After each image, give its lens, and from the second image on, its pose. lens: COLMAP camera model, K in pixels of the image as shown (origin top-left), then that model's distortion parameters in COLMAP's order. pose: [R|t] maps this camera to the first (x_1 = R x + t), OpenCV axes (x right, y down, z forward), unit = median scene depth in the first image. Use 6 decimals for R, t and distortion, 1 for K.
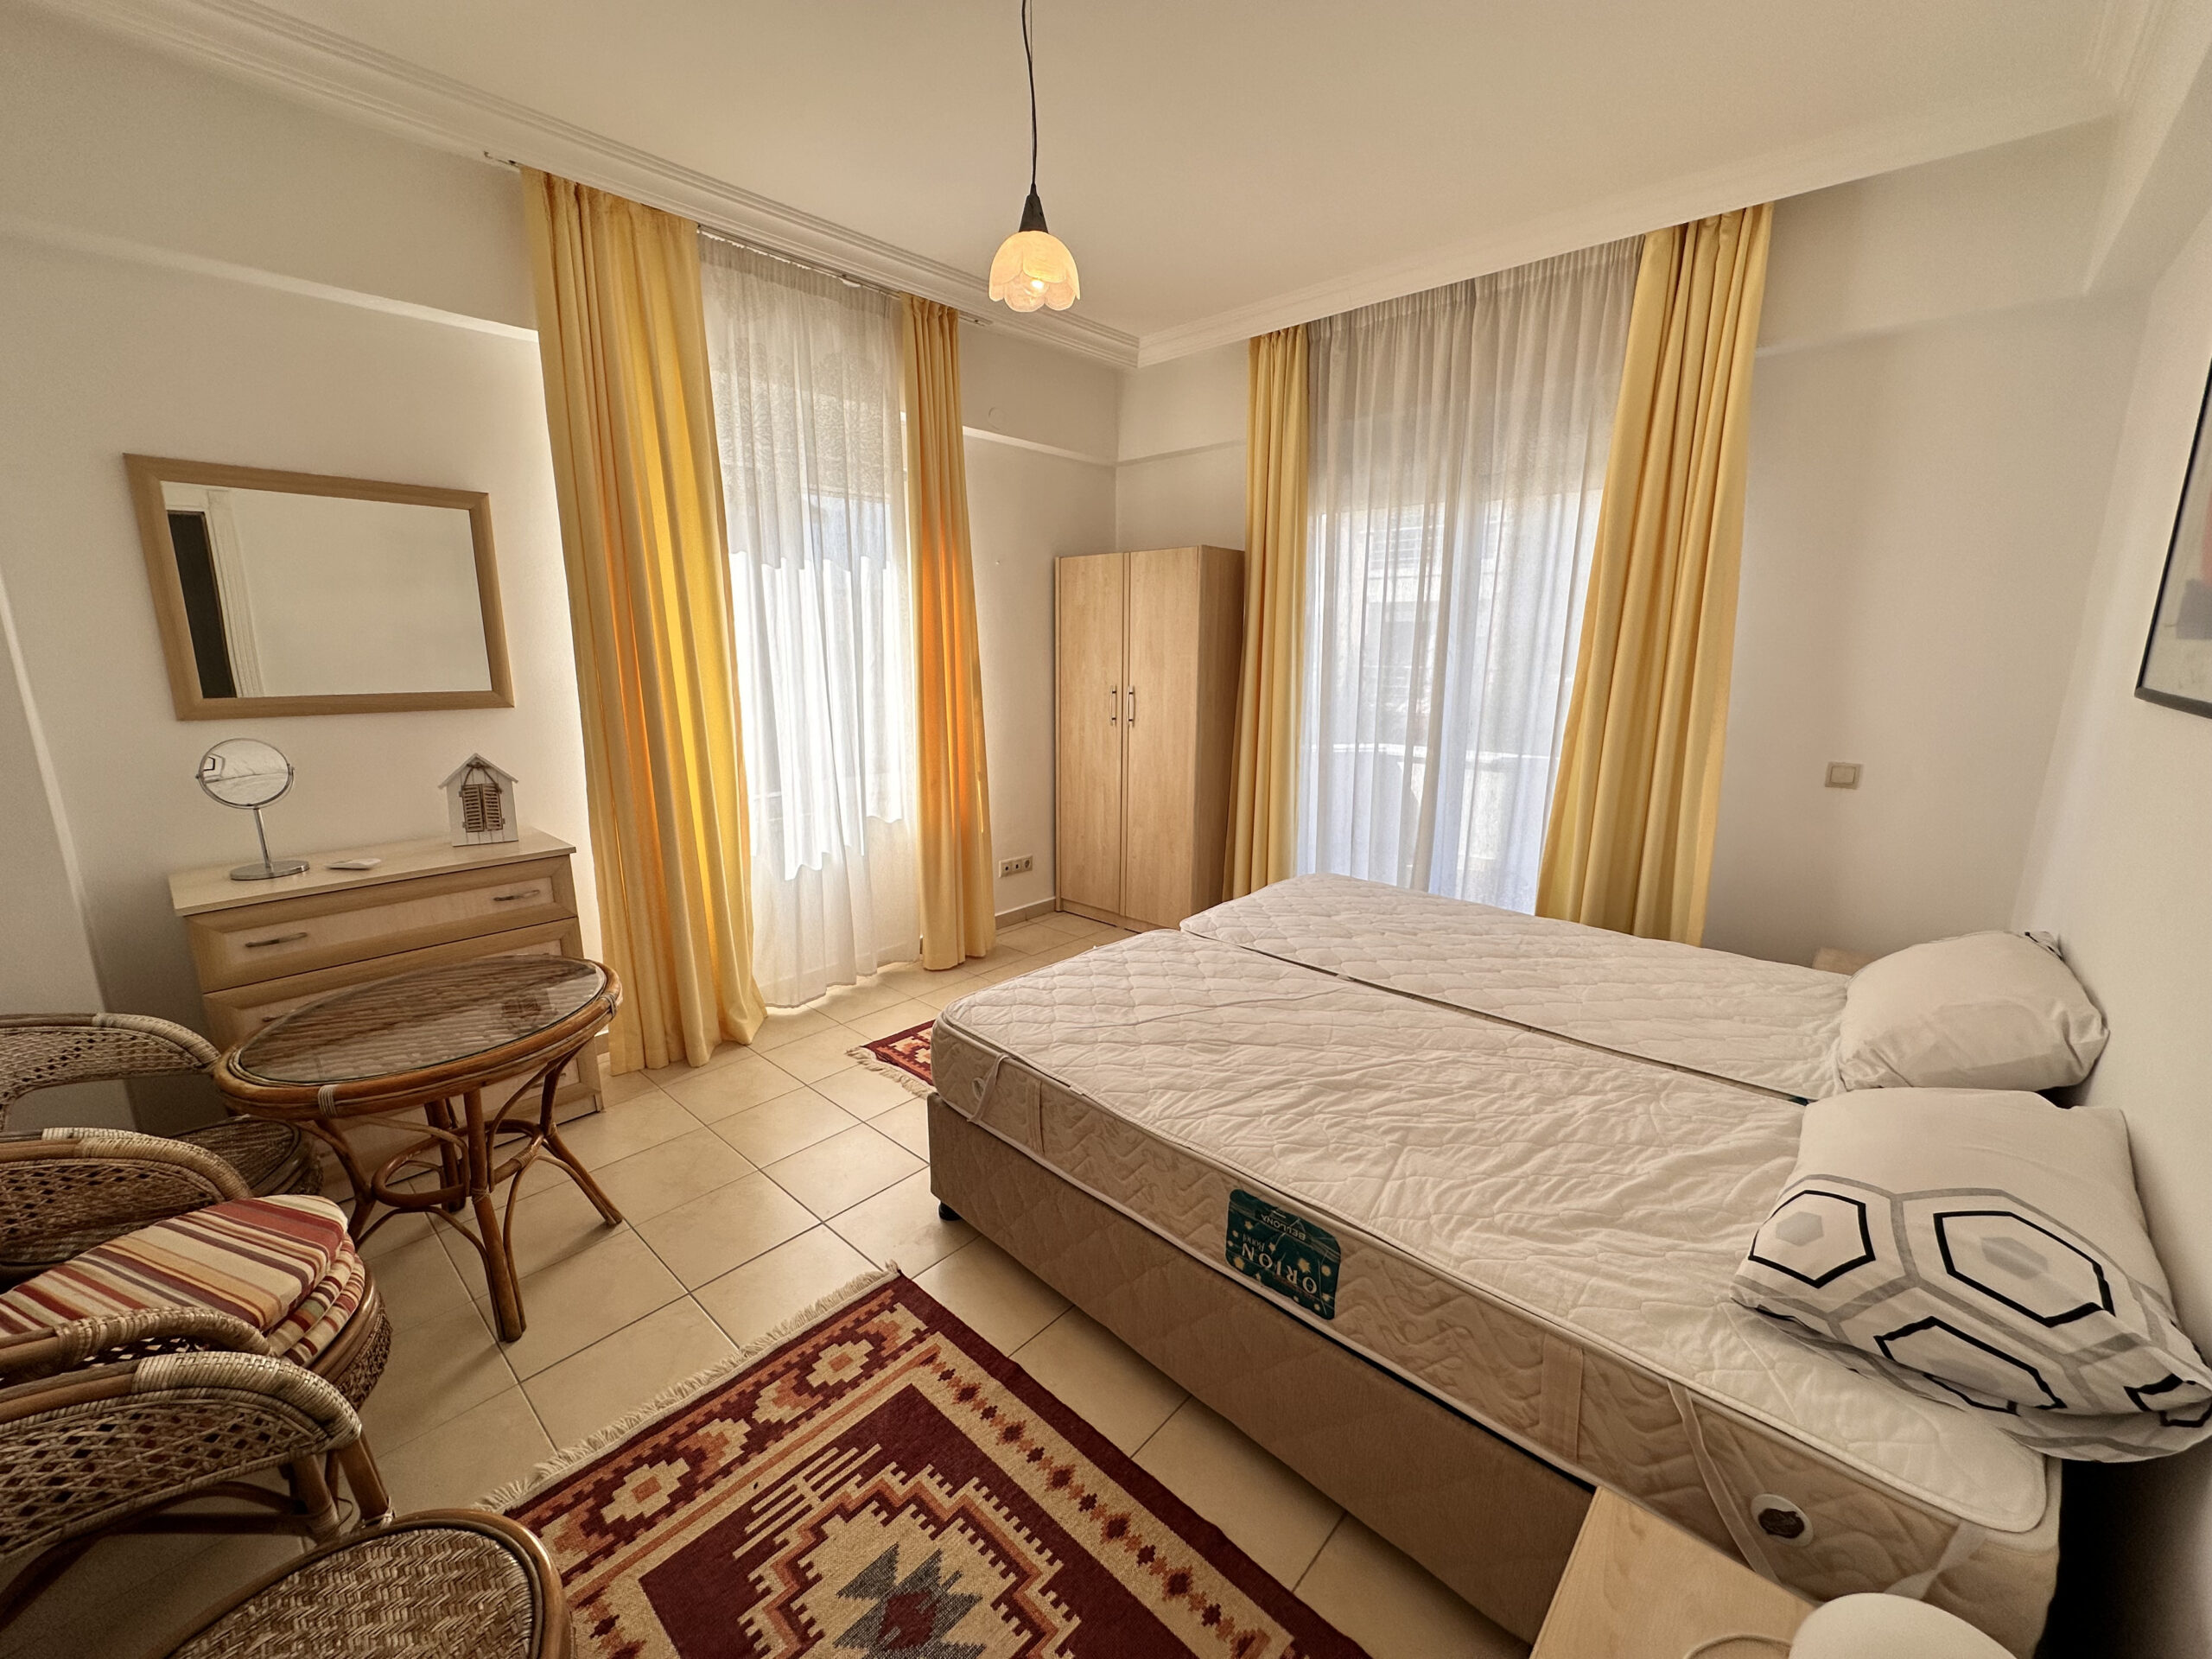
lens RADIAL K [[886.1, 0, 1115.9], [0, 886.1, 822.8], [0, 0, 1]] dist [-0.000262, -0.000271]
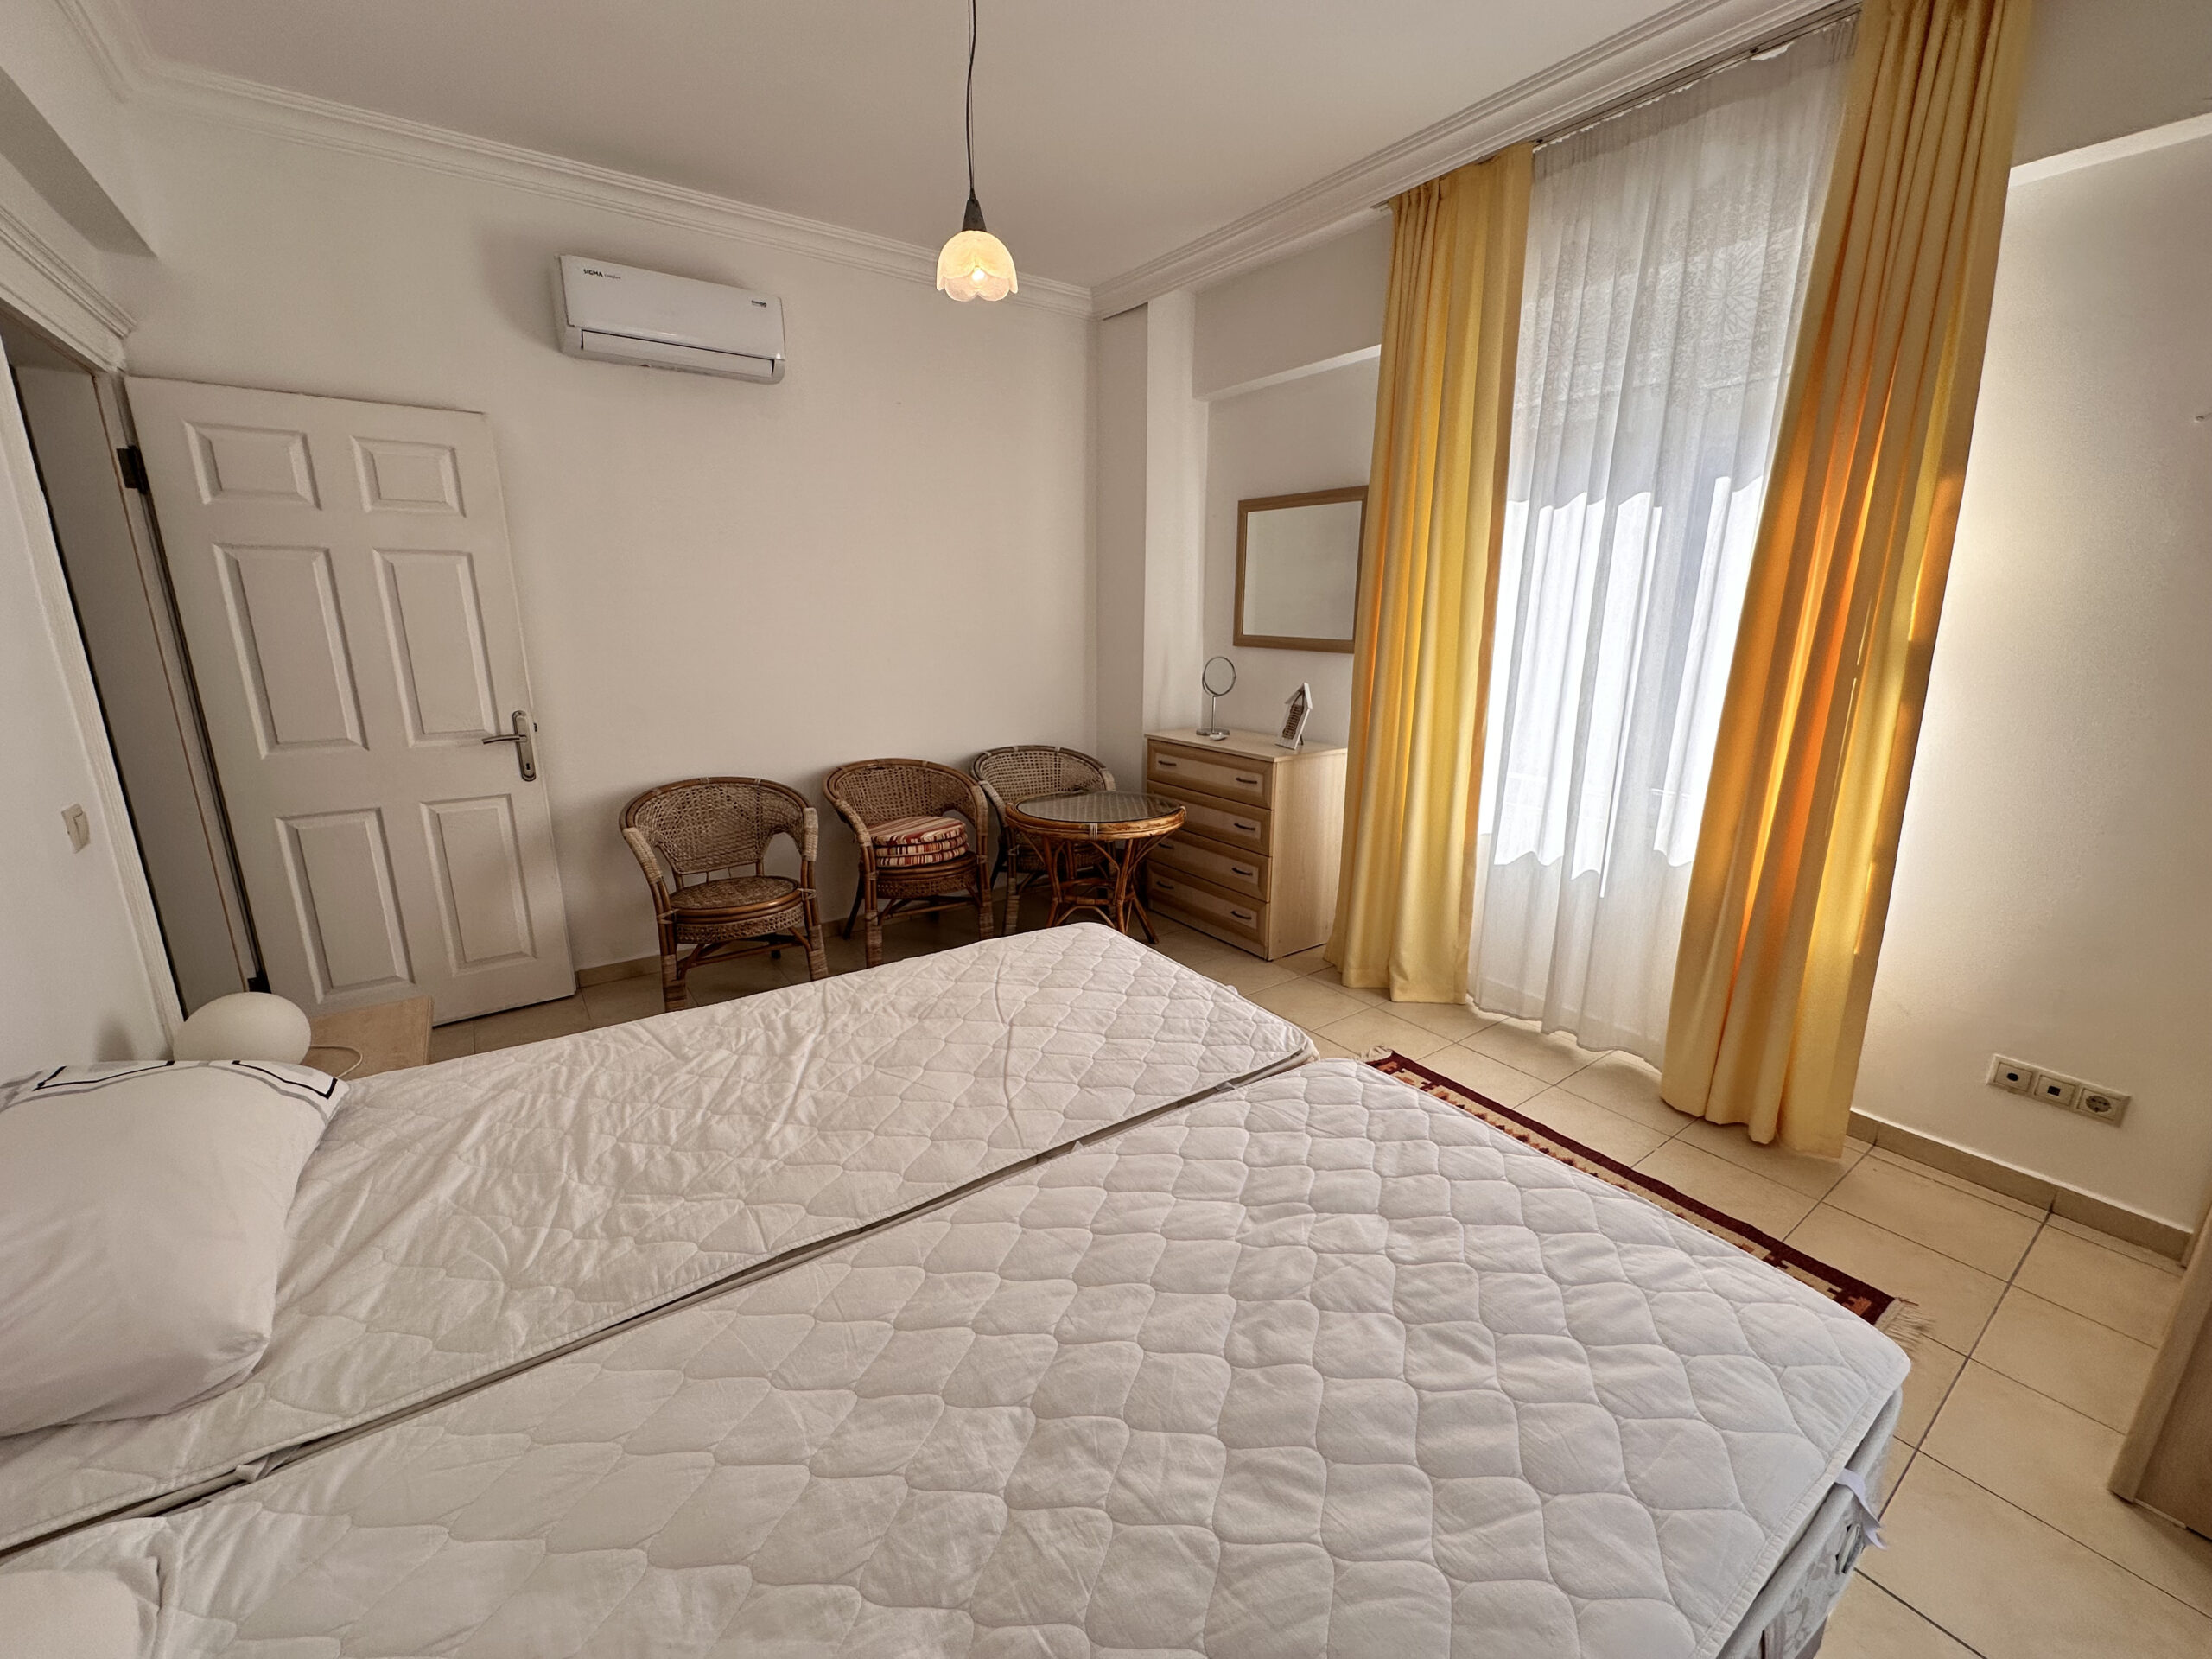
lens RADIAL K [[886.1, 0, 1100.0], [0, 886.1, 827.9], [0, 0, 1]] dist [-0.000262, -0.000271]
pose [[-0.224087, 0.236534, -0.945429, 0.940761], [-0.202110, 0.937730, 0.282512, -0.254217], [0.953382, 0.254388, -0.162328, 1.280905]]
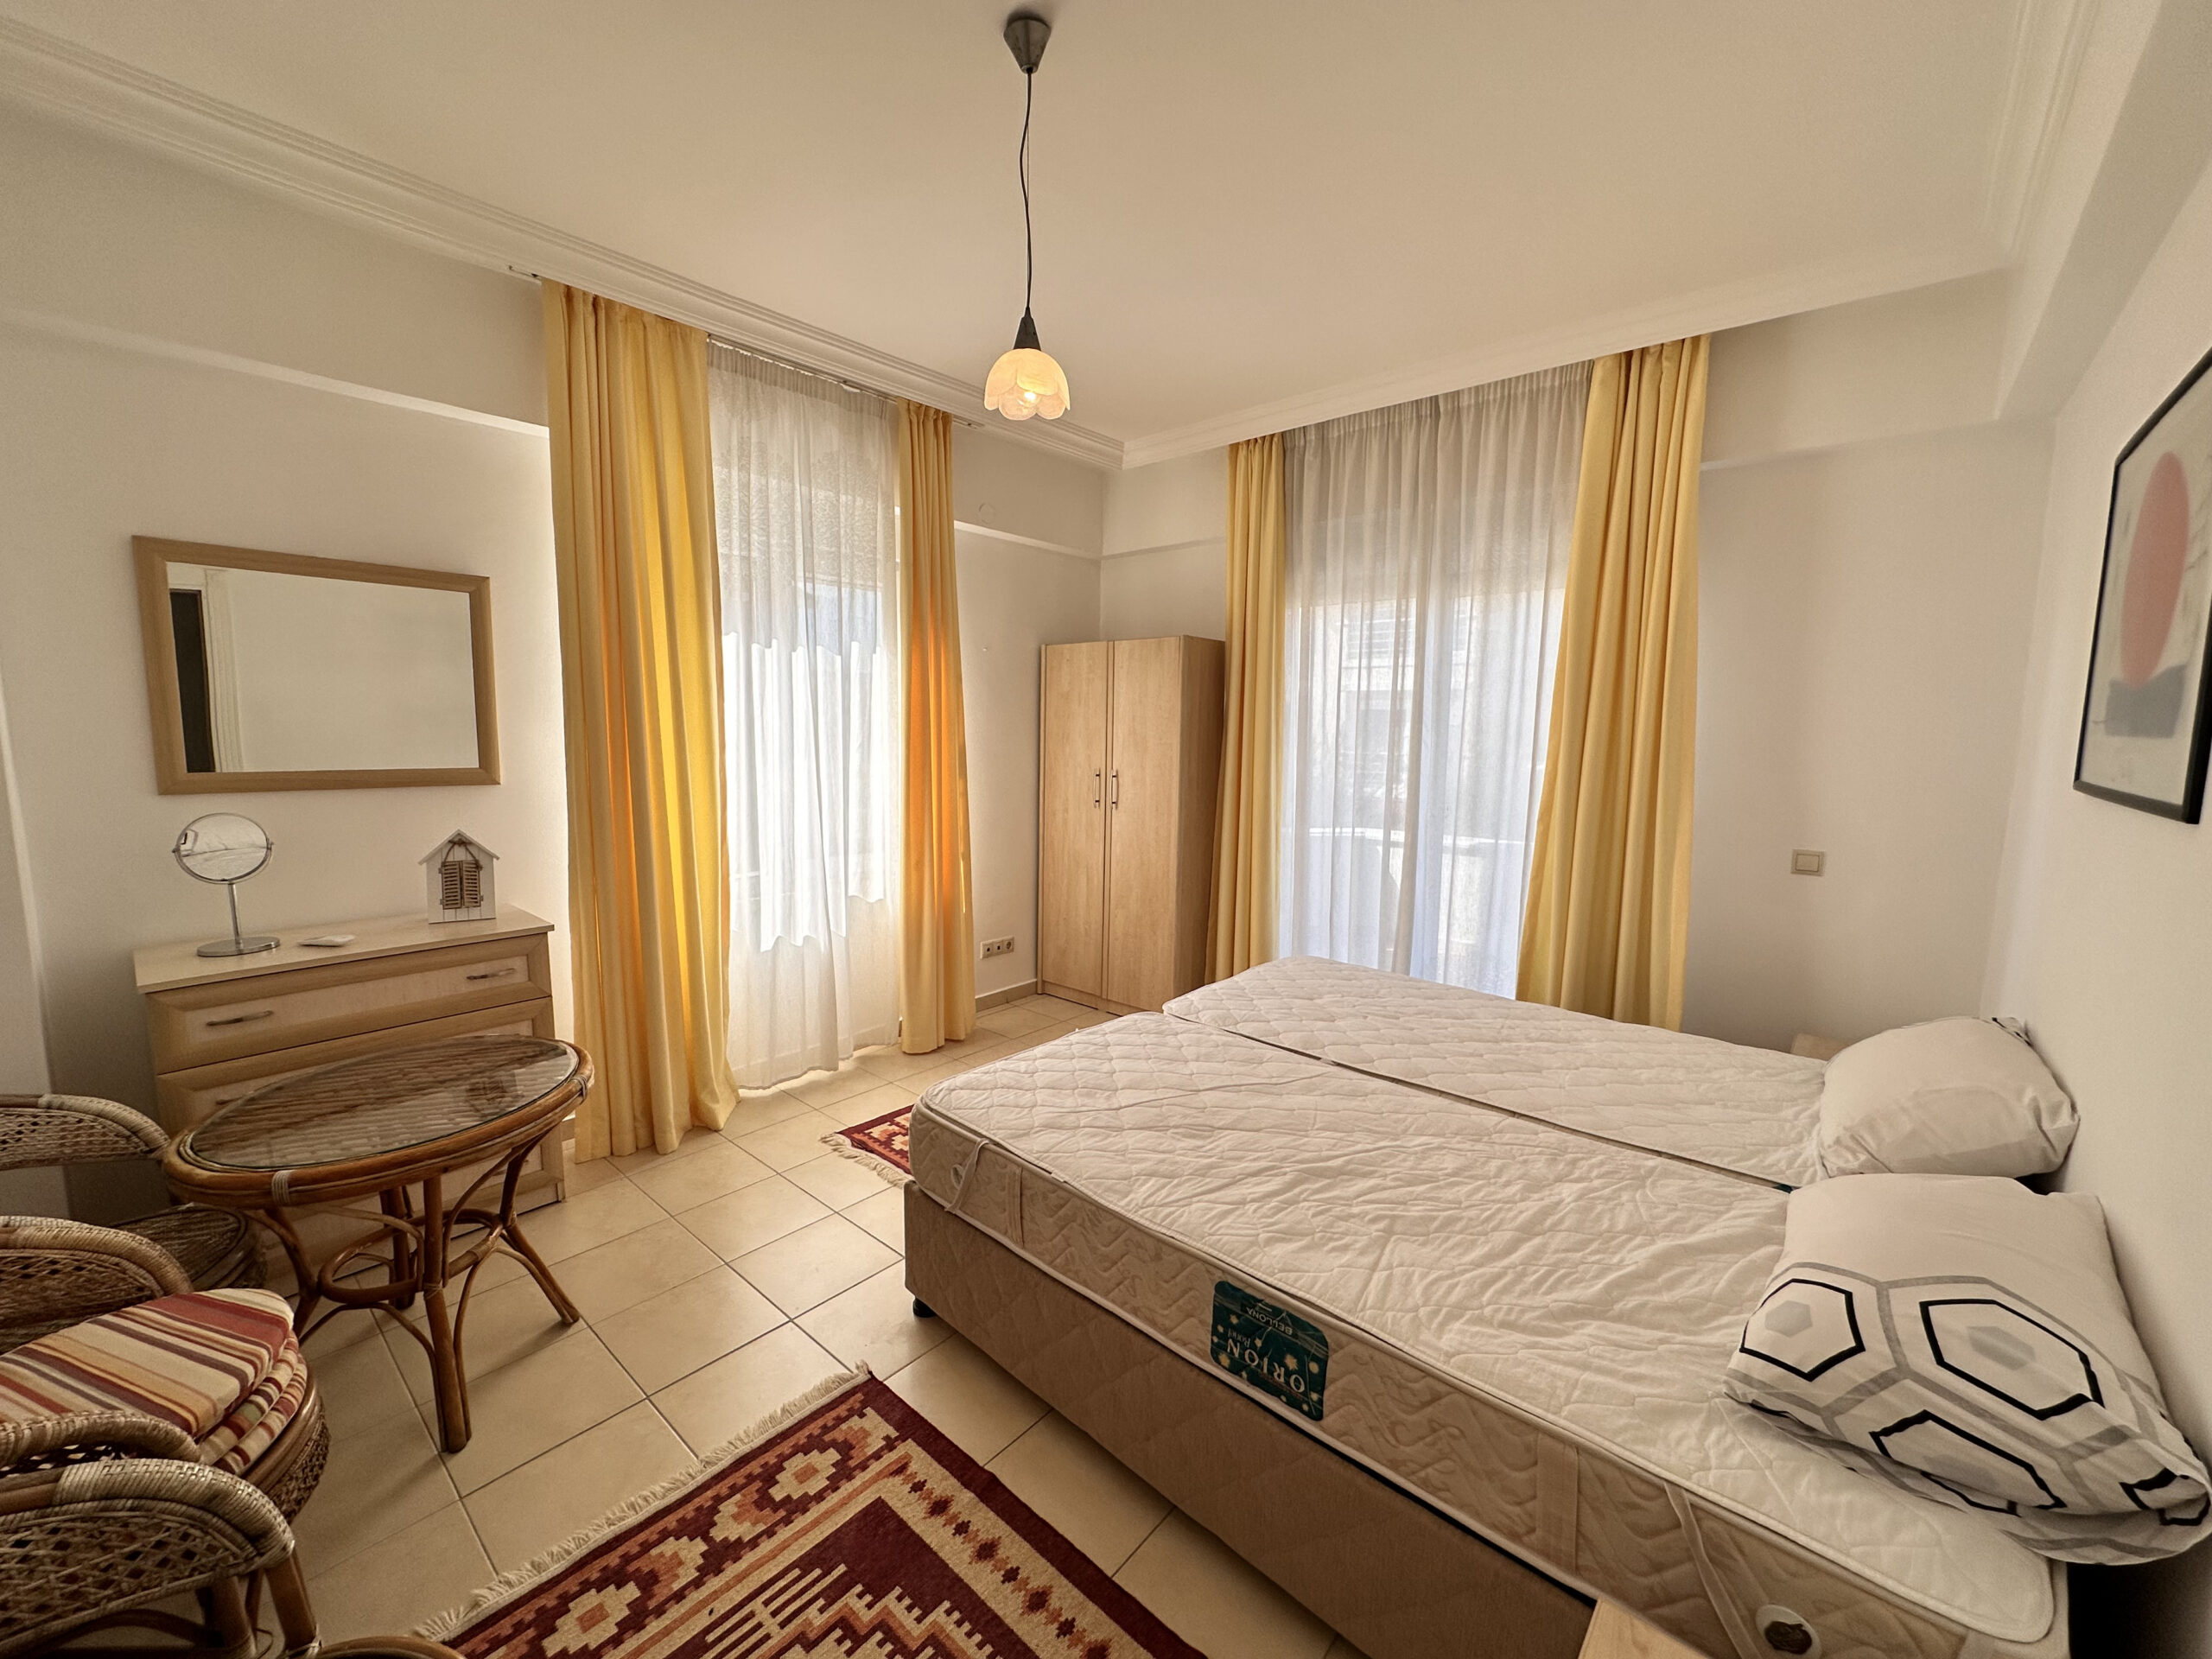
lens RADIAL K [[886.1, 0, 1114.3], [0, 886.1, 817.6], [0, 0, 1]] dist [-0.000262, -0.000271]
pose [[0.999785, 0.008533, 0.018873, -0.003629], [-0.006640, 0.995144, -0.098209, 0.001297], [-0.019619, 0.098062, 0.994987, -0.015587]]
